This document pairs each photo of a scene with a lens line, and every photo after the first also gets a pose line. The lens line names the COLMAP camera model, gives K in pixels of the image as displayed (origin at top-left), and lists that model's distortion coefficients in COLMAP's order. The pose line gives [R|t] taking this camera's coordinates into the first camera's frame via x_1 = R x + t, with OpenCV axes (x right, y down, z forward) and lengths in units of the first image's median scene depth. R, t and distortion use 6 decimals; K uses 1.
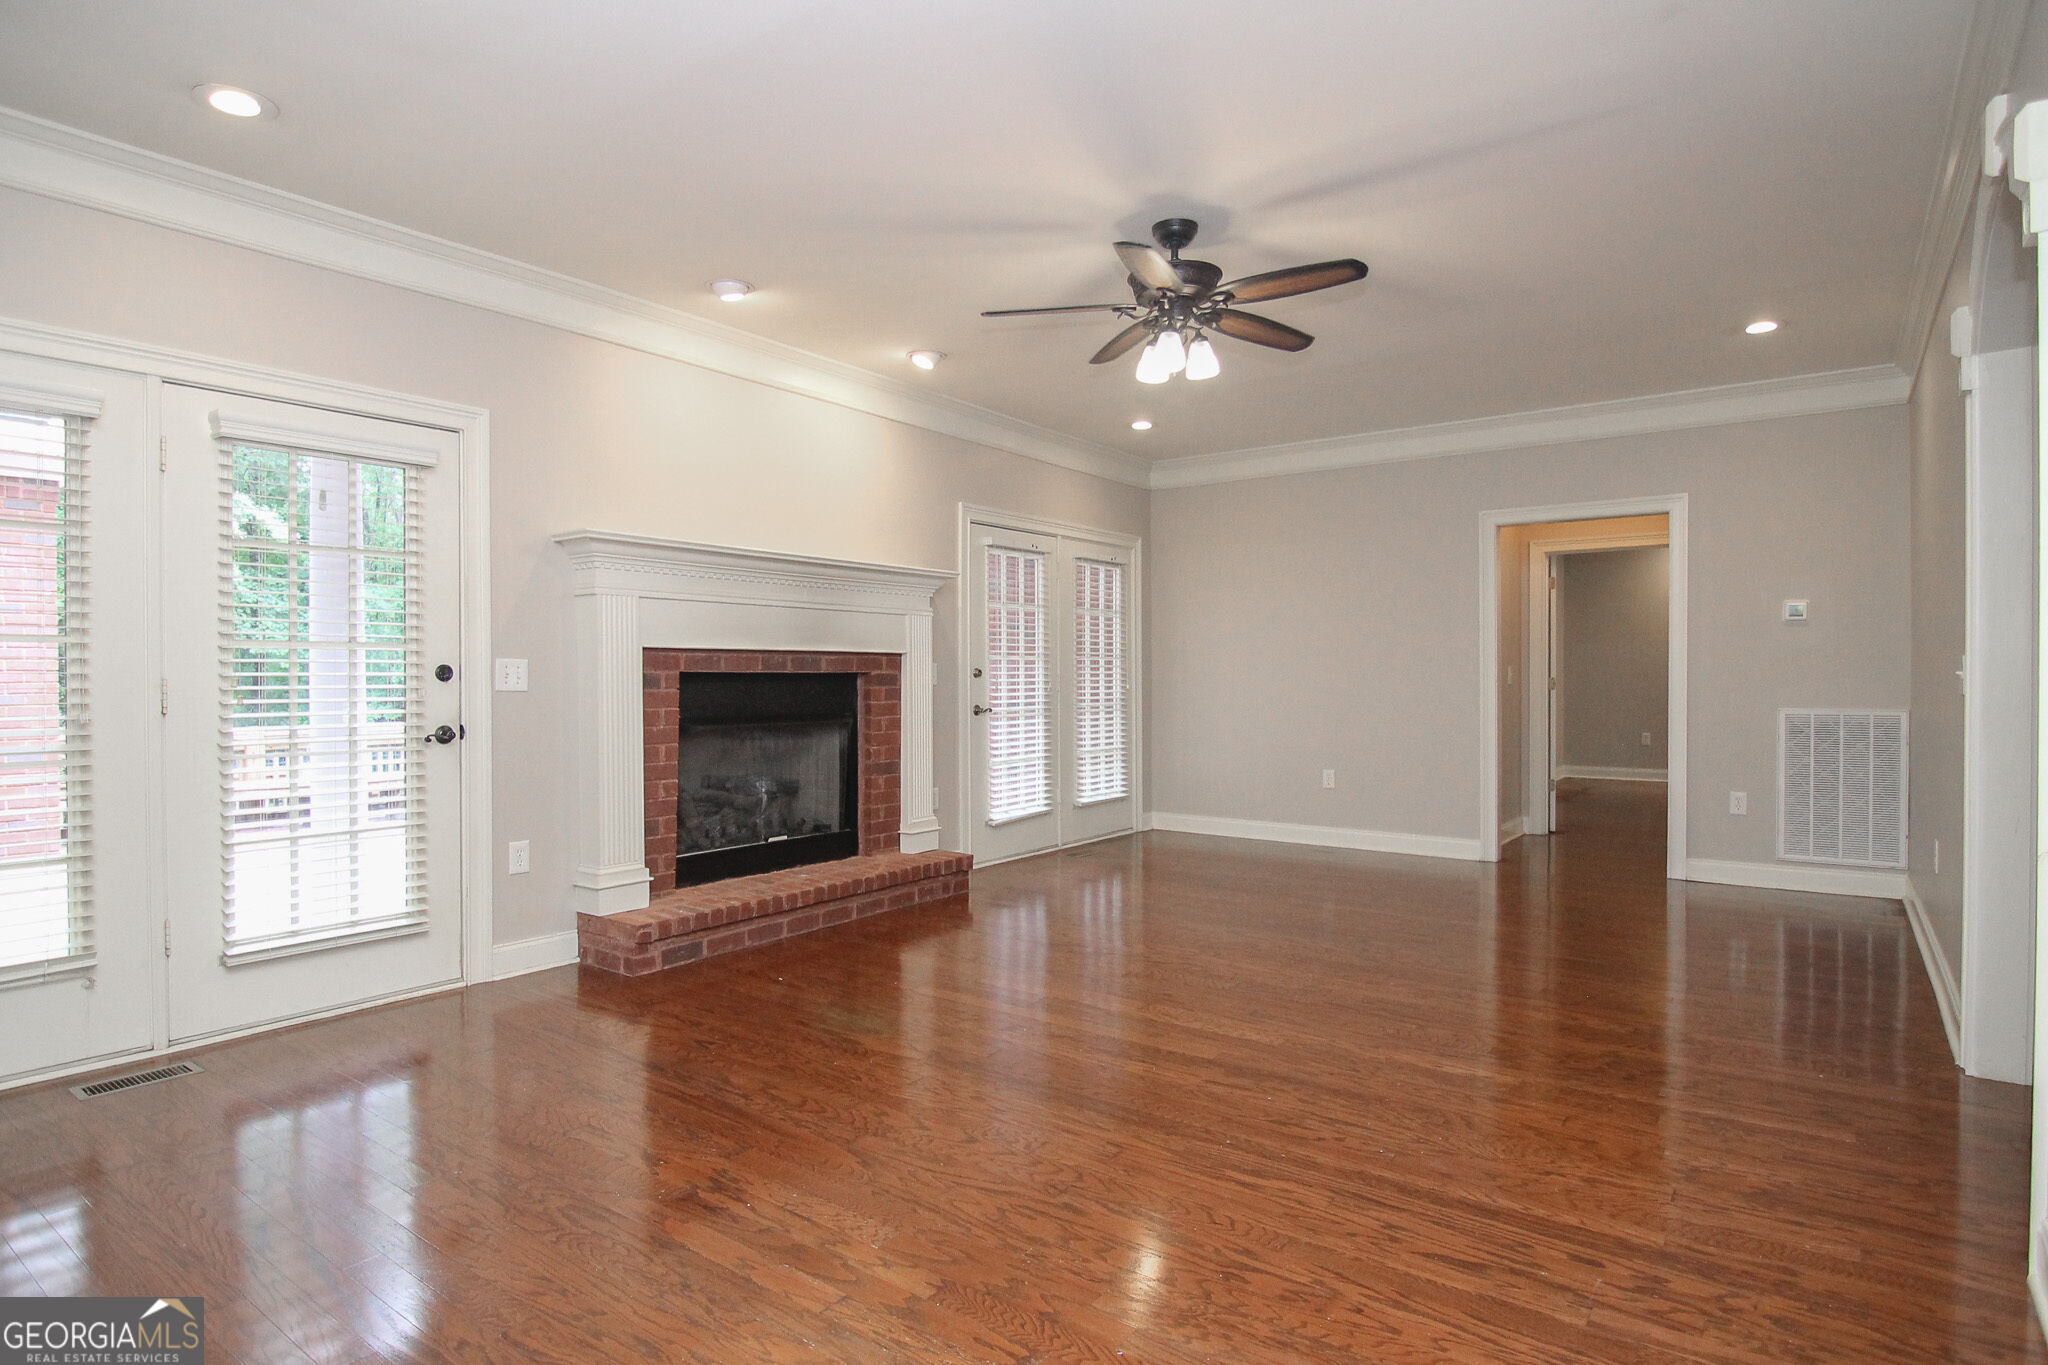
lens RADIAL K [[1078.4, 0, 1011.6], [0, 1078.4, 685.1], [0, 0, 1]] dist [-0.006913, -0.000872]
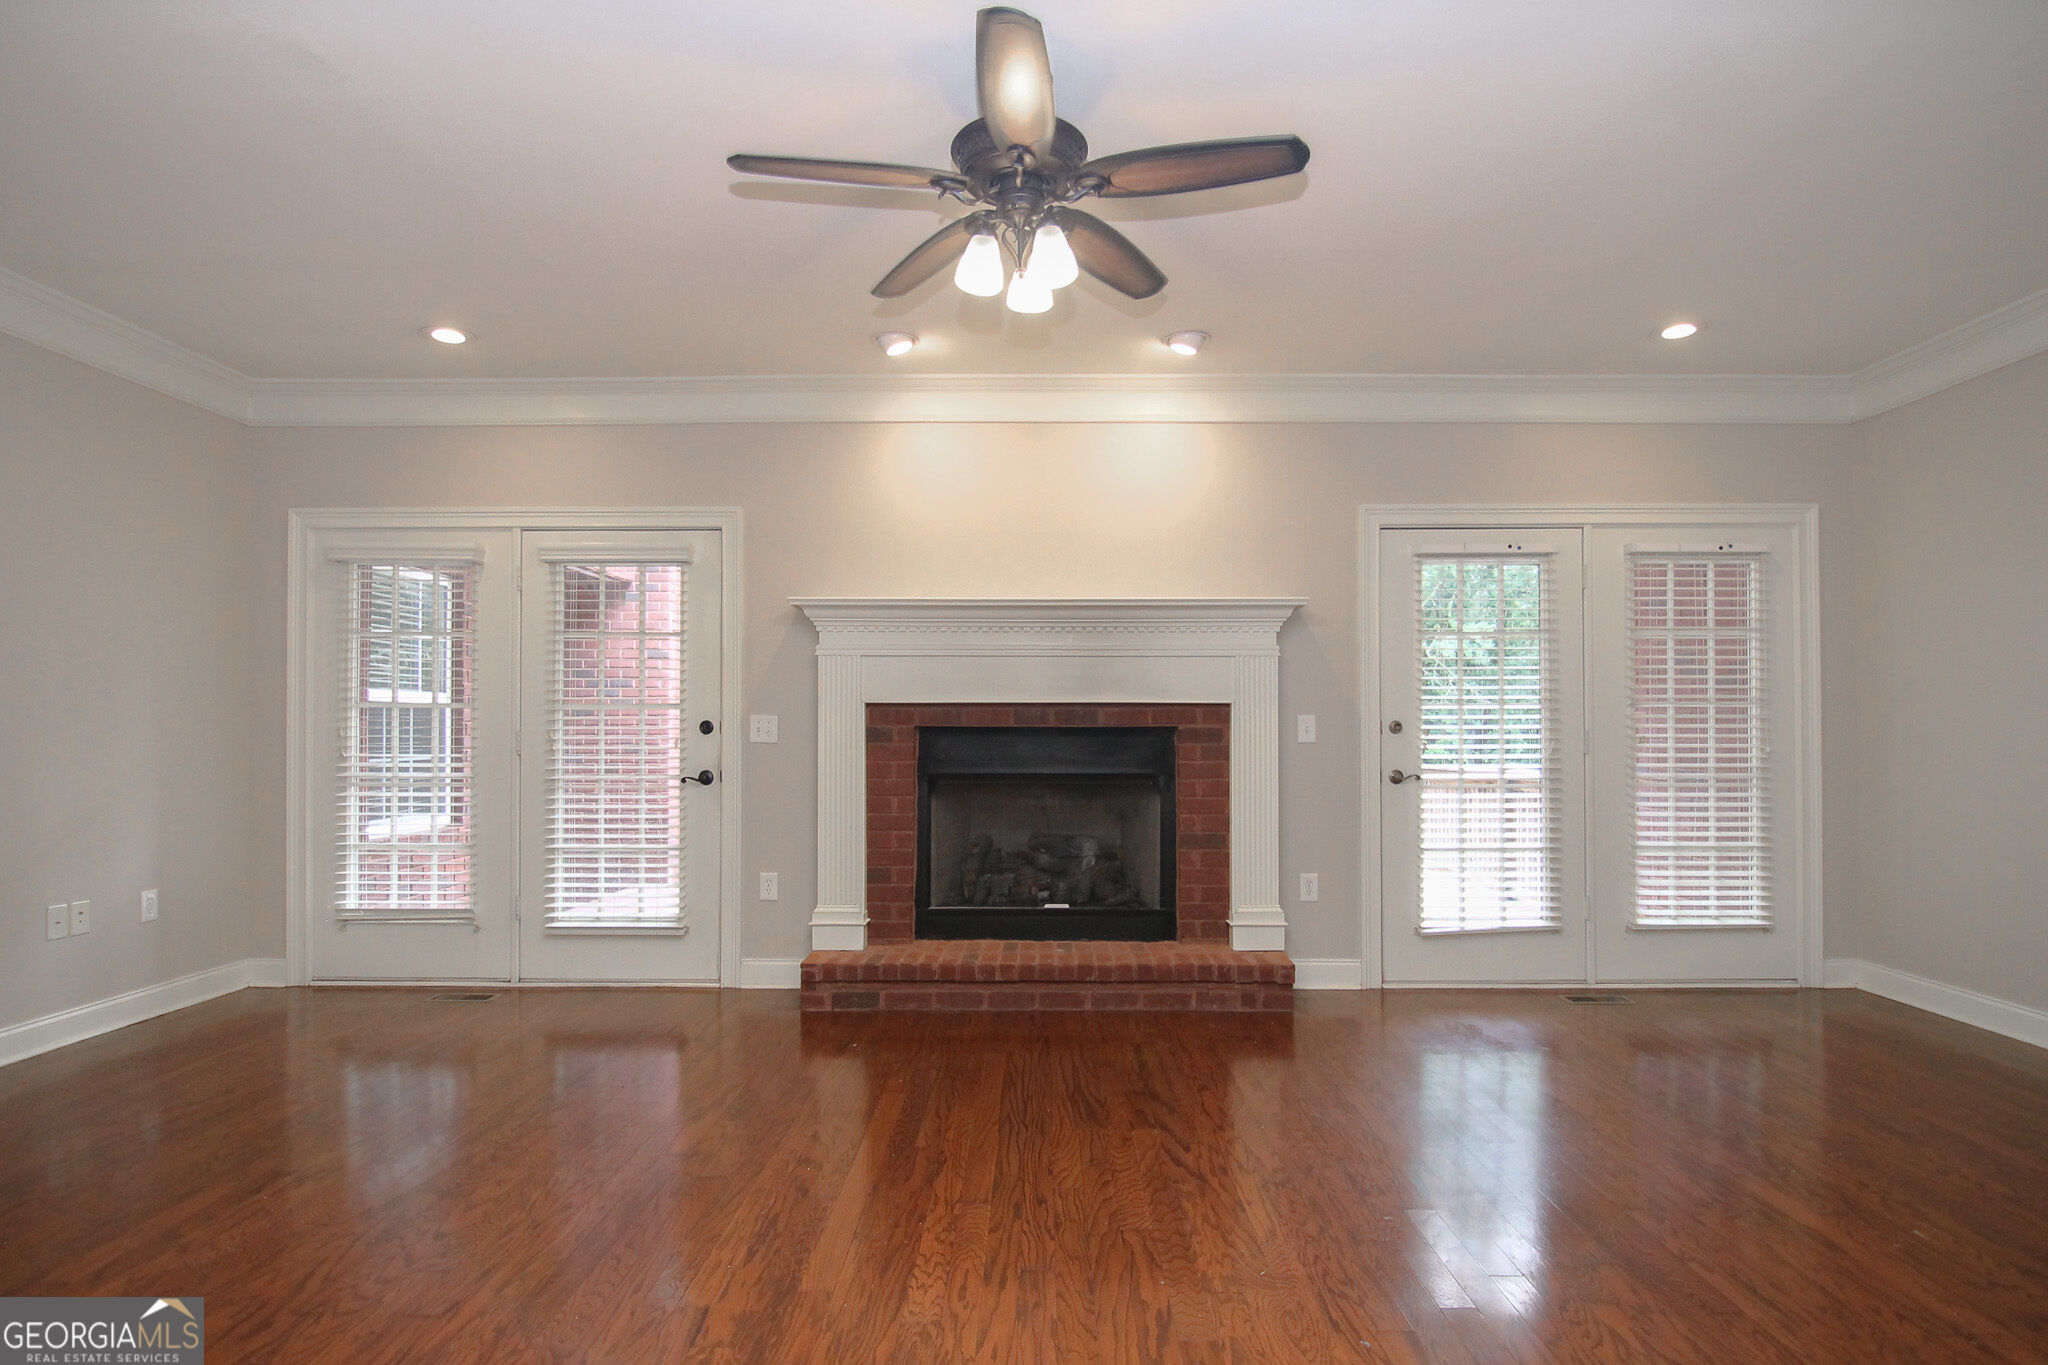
lens RADIAL K [[1069.7, 0, 1029.4], [0, 1069.7, 722.3], [0, 0, 1]] dist [-0.005993, -0.000912]
pose [[0.597284, 0.002485, -0.802026, 0.507422], [-0.008984, 0.999953, -0.003593, -0.011974], [0.801979, 0.009351, 0.597279, 0.430826]]
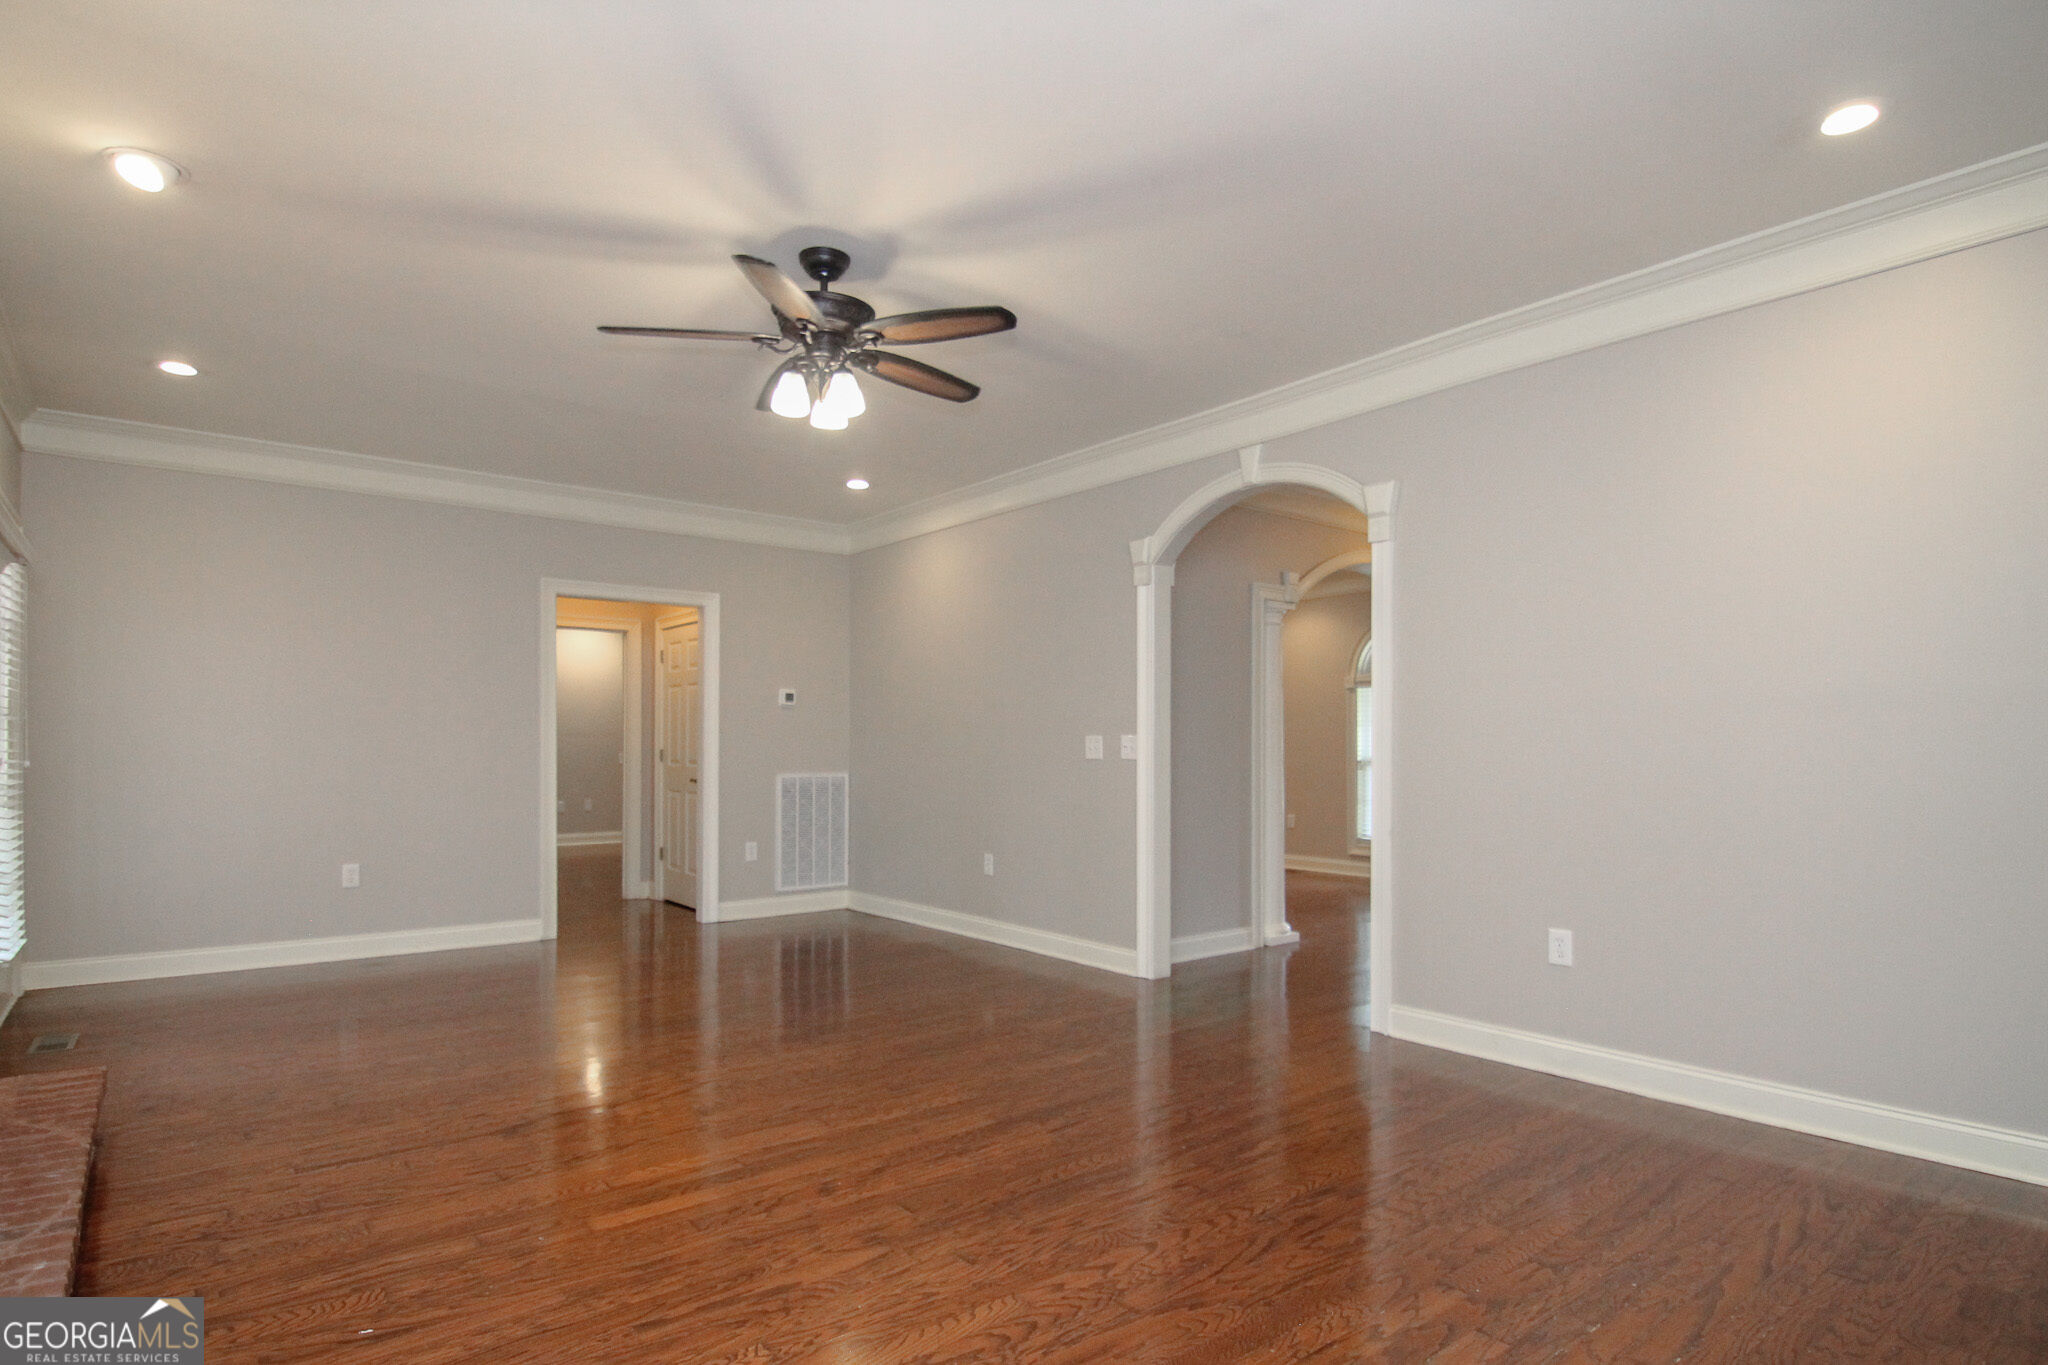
lens RADIAL K [[1069.7, 0, 1029.4], [0, 1069.7, 722.3], [0, 0, 1]] dist [-0.005993, -0.000912]
pose [[0.247009, 0.025968, 0.968665, -0.490892], [0.003991, 0.999605, -0.027815, -0.003028], [-0.969005, 0.010737, 0.246808, 0.437497]]
